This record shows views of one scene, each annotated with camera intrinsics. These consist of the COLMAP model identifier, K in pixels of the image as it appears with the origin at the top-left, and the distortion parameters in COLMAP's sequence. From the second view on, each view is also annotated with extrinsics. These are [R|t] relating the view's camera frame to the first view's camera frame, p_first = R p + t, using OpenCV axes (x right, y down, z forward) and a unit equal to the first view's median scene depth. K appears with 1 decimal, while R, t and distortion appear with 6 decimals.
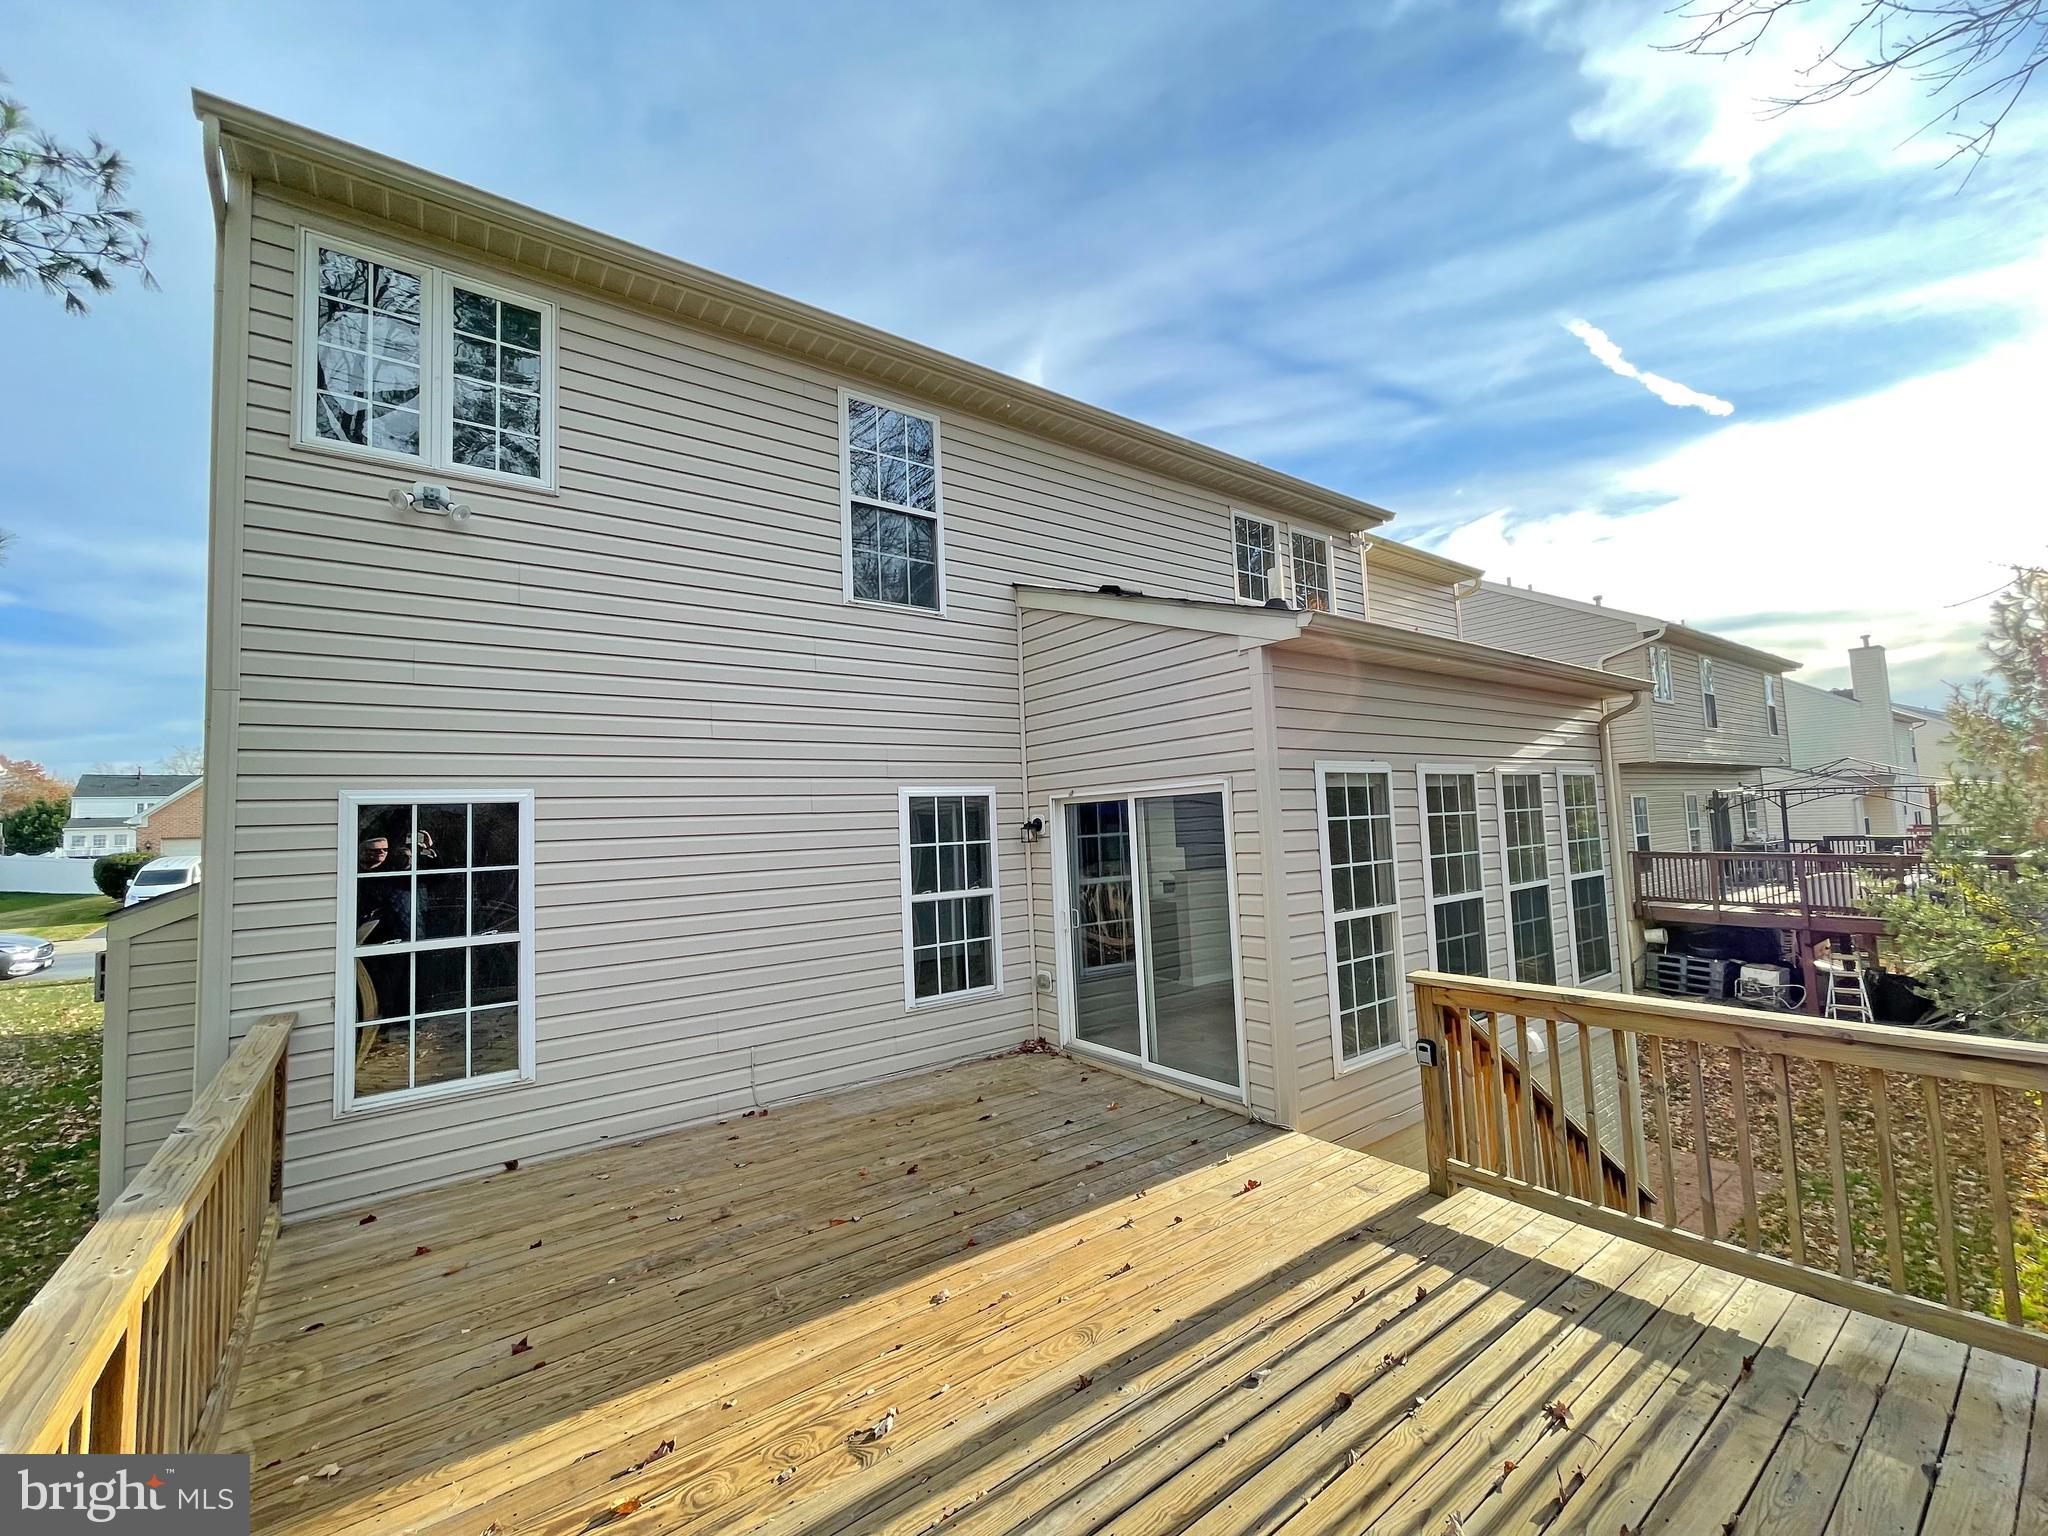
lens RADIAL K [[823.9, 0, 1013.8], [0, 823.9, 770.3], [0, 0, 1]] dist [-0.004306, 0.000975]
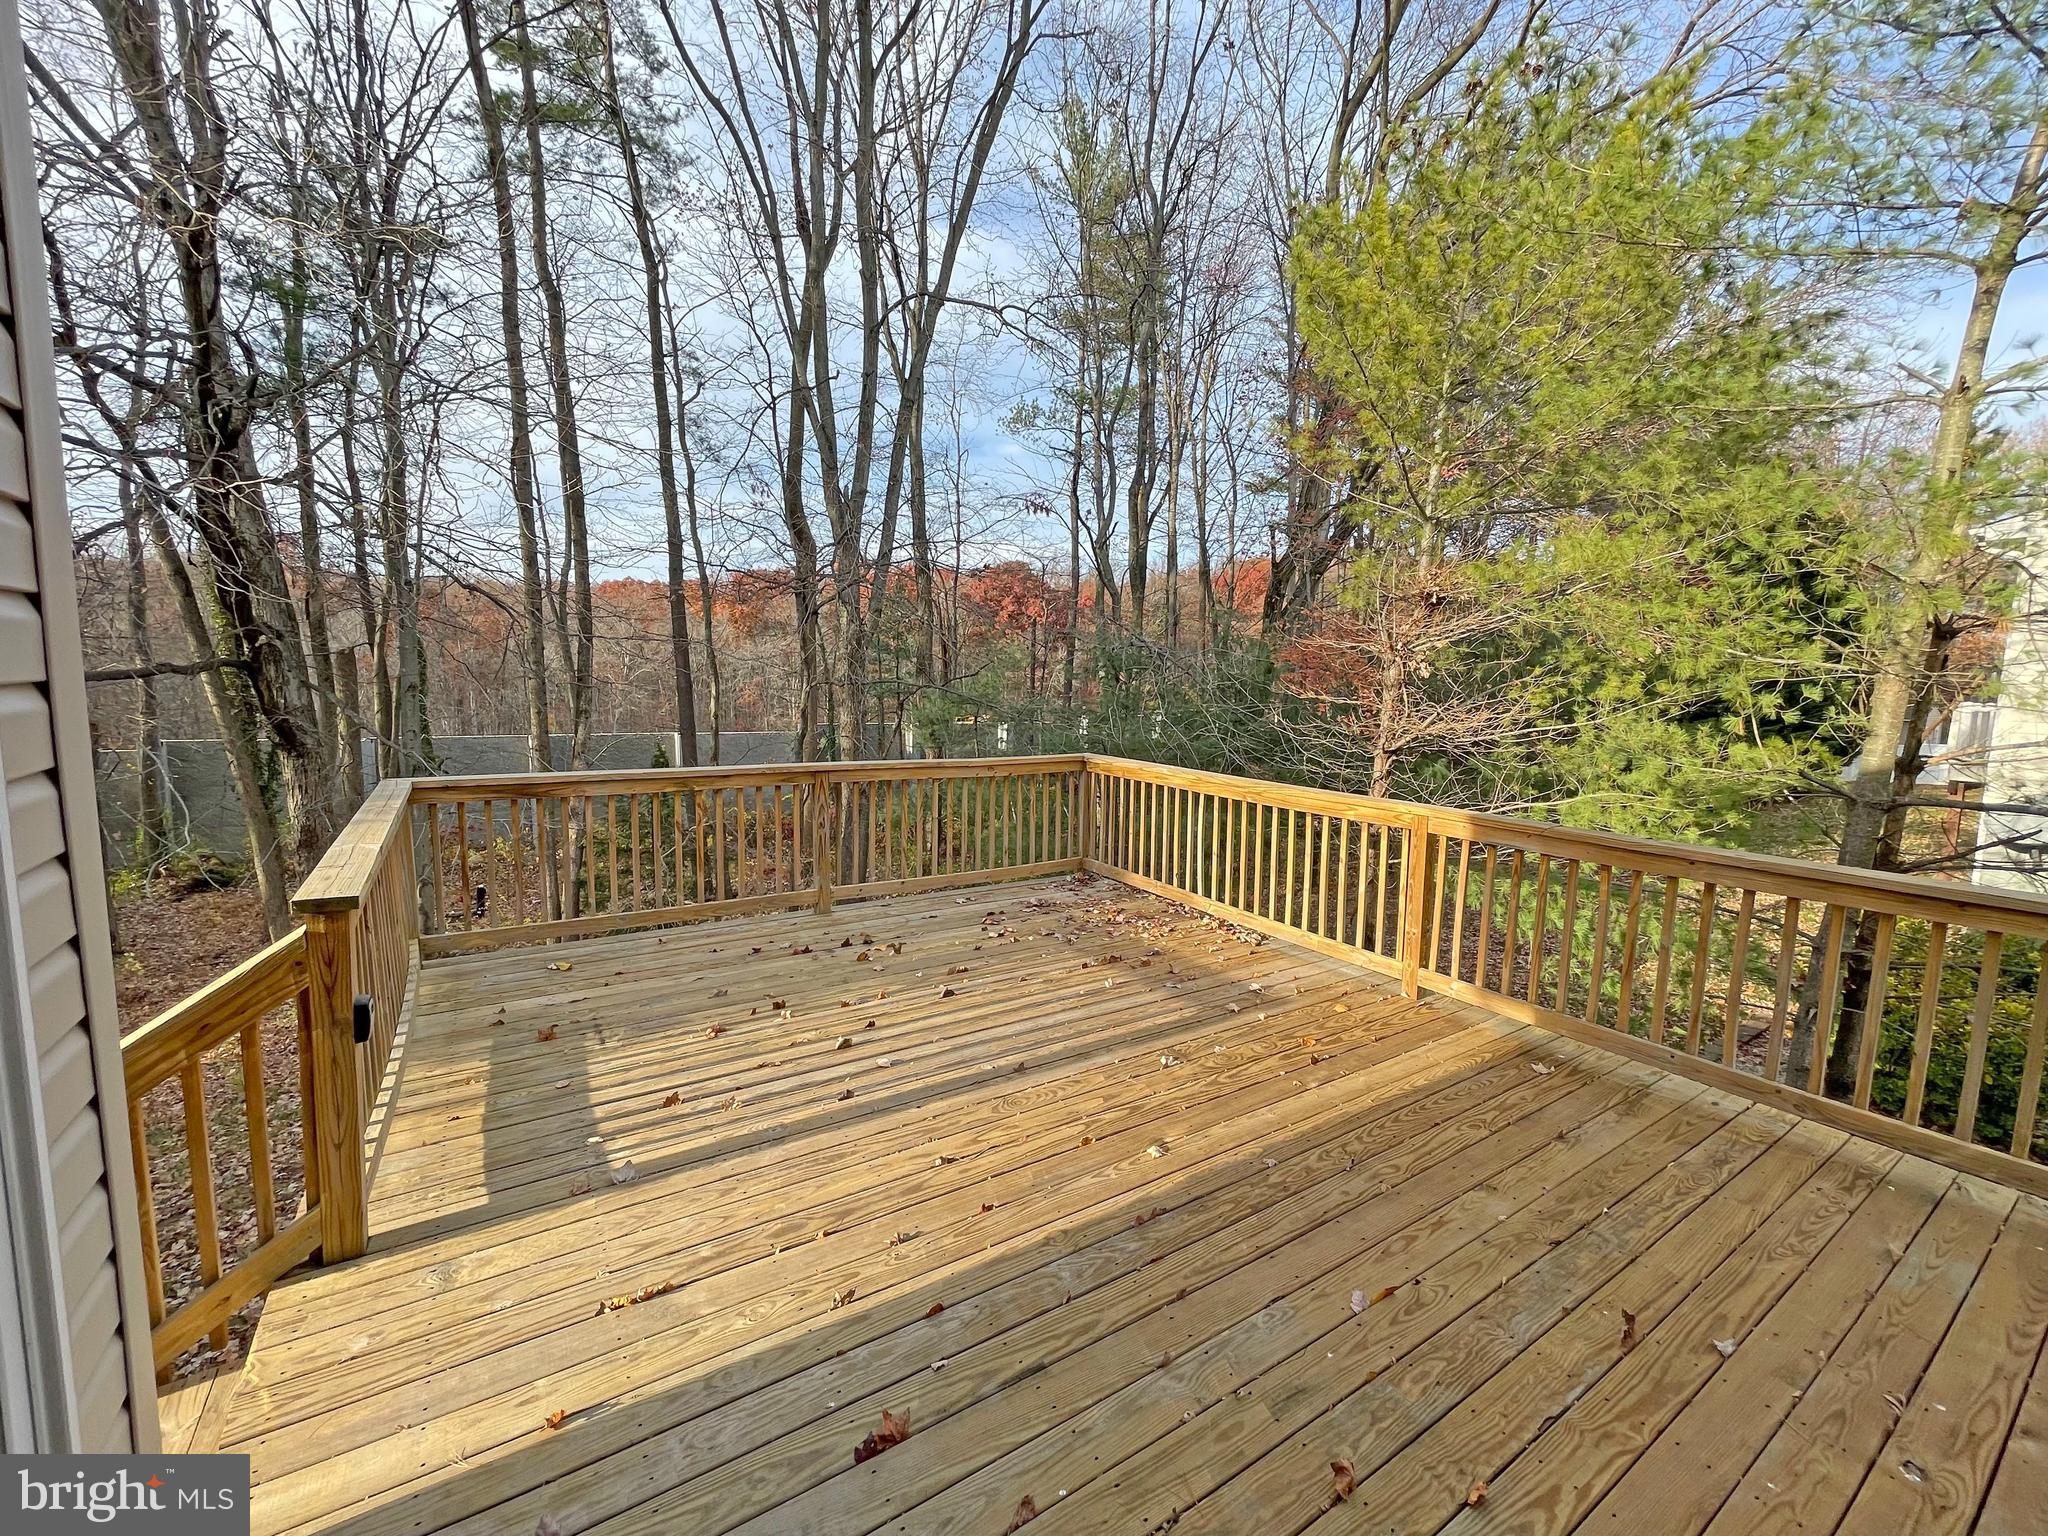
lens RADIAL K [[823.9, 0, 1012.8], [0, 823.9, 760.9], [0, 0, 1]] dist [-0.004306, 0.000975]
pose [[-0.997585, 0.010010, 0.068731, 0.002990], [0.012376, 0.999342, 0.034081, 0.163556], [-0.068345, 0.034849, -0.997053, 1.698837]]
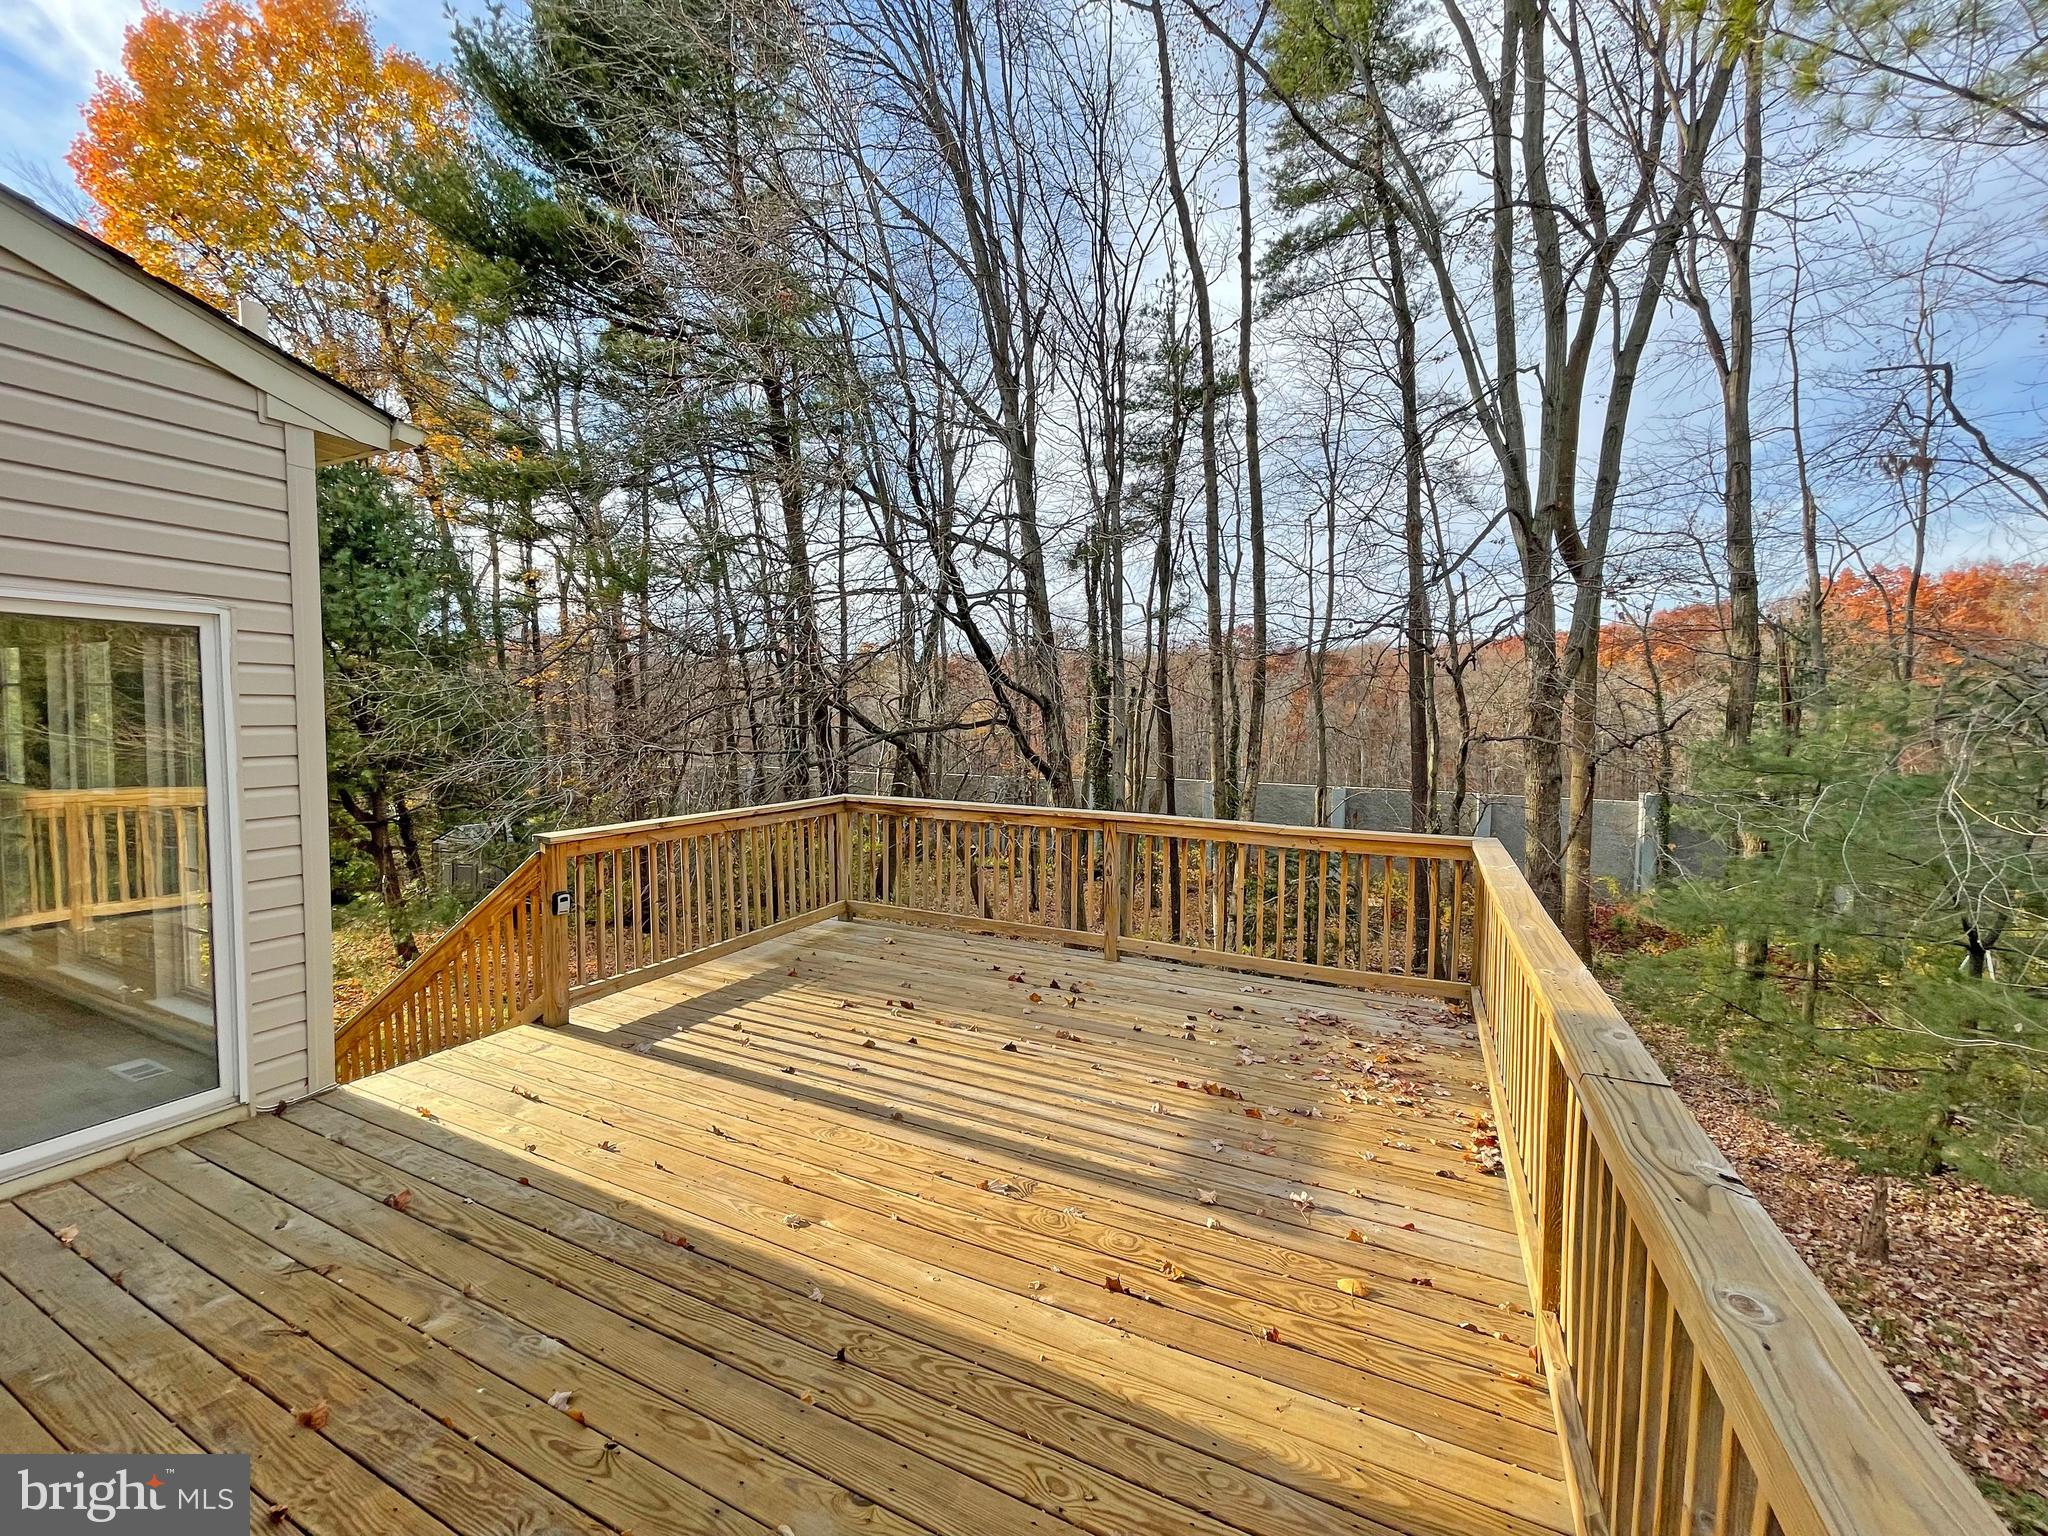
lens RADIAL K [[823.9, 0, 1023.3], [0, 823.9, 760.2], [0, 0, 1]] dist [-0.004306, 0.000975]
pose [[-0.479588, -0.012843, 0.877400, -0.843013], [-0.055637, 0.998326, -0.015799, 0.149295], [-0.875728, -0.056393, -0.479500, 1.101754]]
